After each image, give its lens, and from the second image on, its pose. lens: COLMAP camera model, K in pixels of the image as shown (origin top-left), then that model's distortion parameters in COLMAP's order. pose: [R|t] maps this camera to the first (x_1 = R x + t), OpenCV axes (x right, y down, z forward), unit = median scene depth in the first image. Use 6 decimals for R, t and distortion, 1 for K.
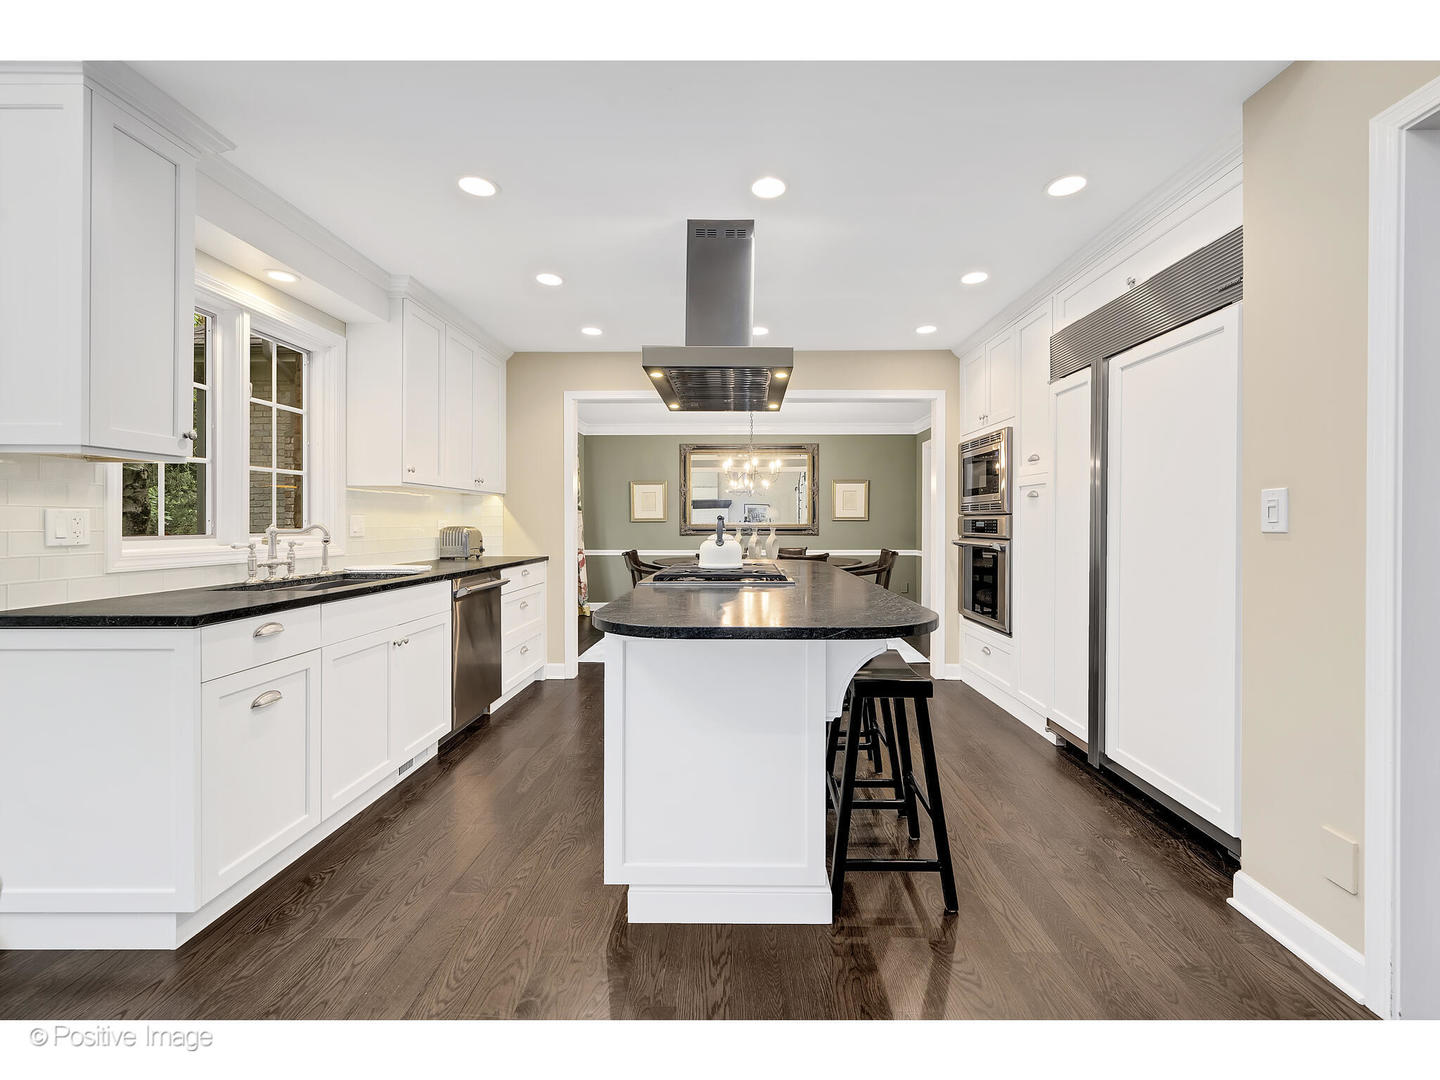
lens RADIAL K [[582.2, 0, 737.7], [0, 582.2, 533.9], [0, 0, 1]] dist [-0.001386, -0.000231]
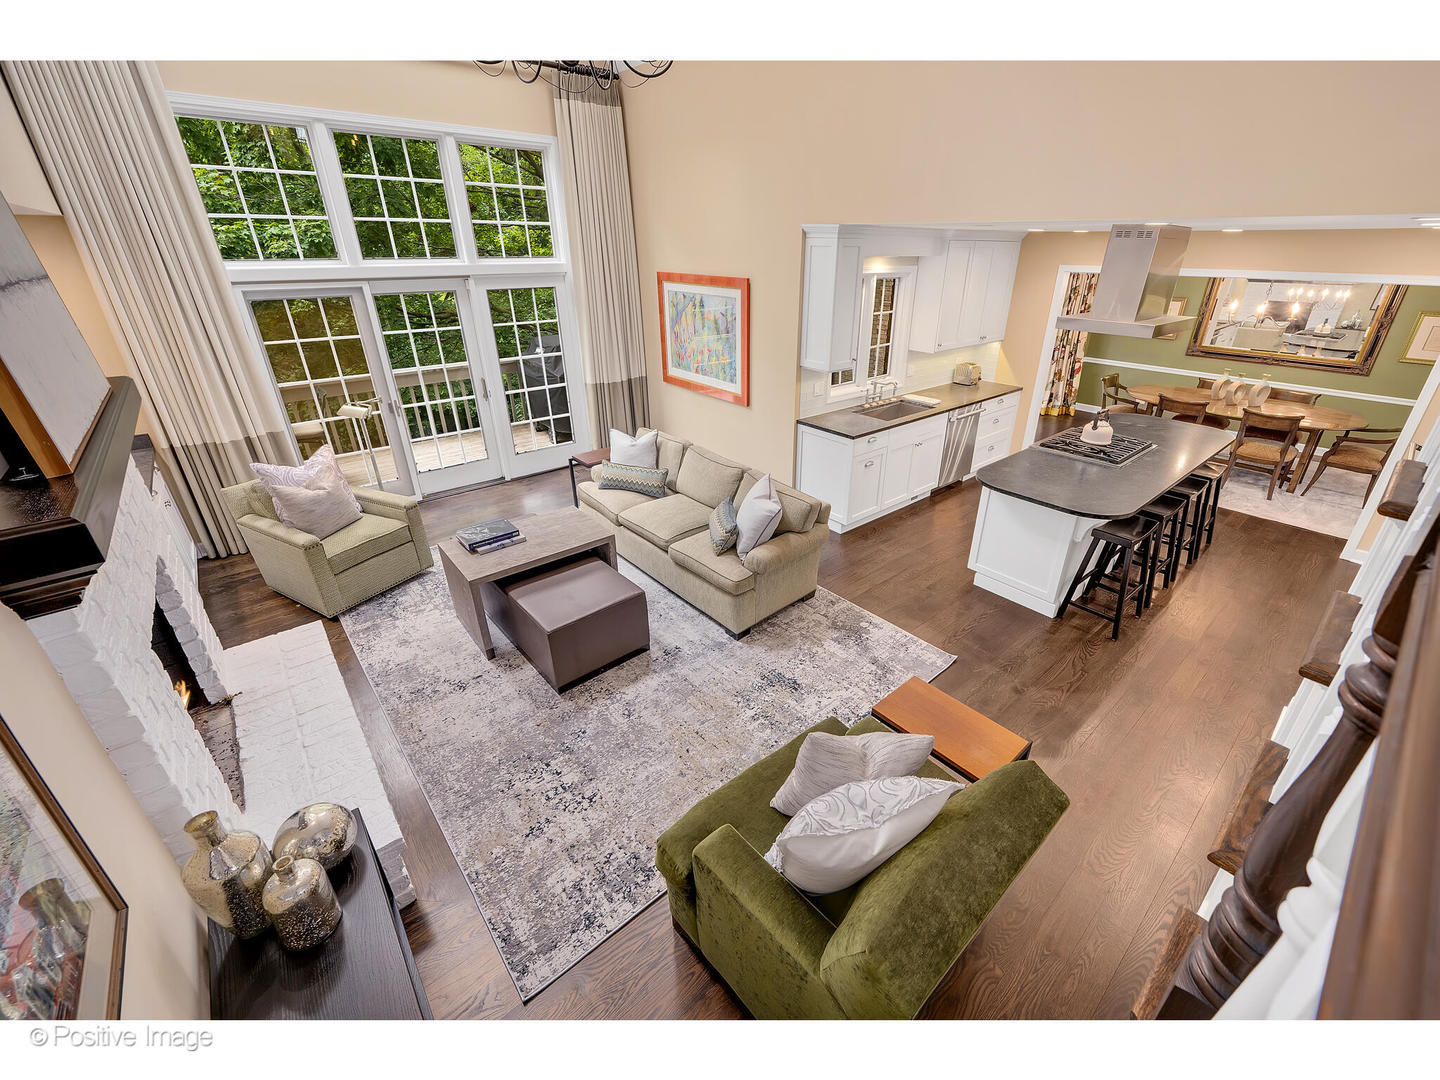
lens RADIAL K [[582.2, 0, 737.7], [0, 582.2, 533.9], [0, 0, 1]] dist [-0.001386, -0.000231]
pose [[0.646699, 0.332289, -0.686560, 0.497537], [-0.000961, 0.900471, 0.434915, -0.390752], [0.762745, -0.280600, 0.582653, -0.742459]]
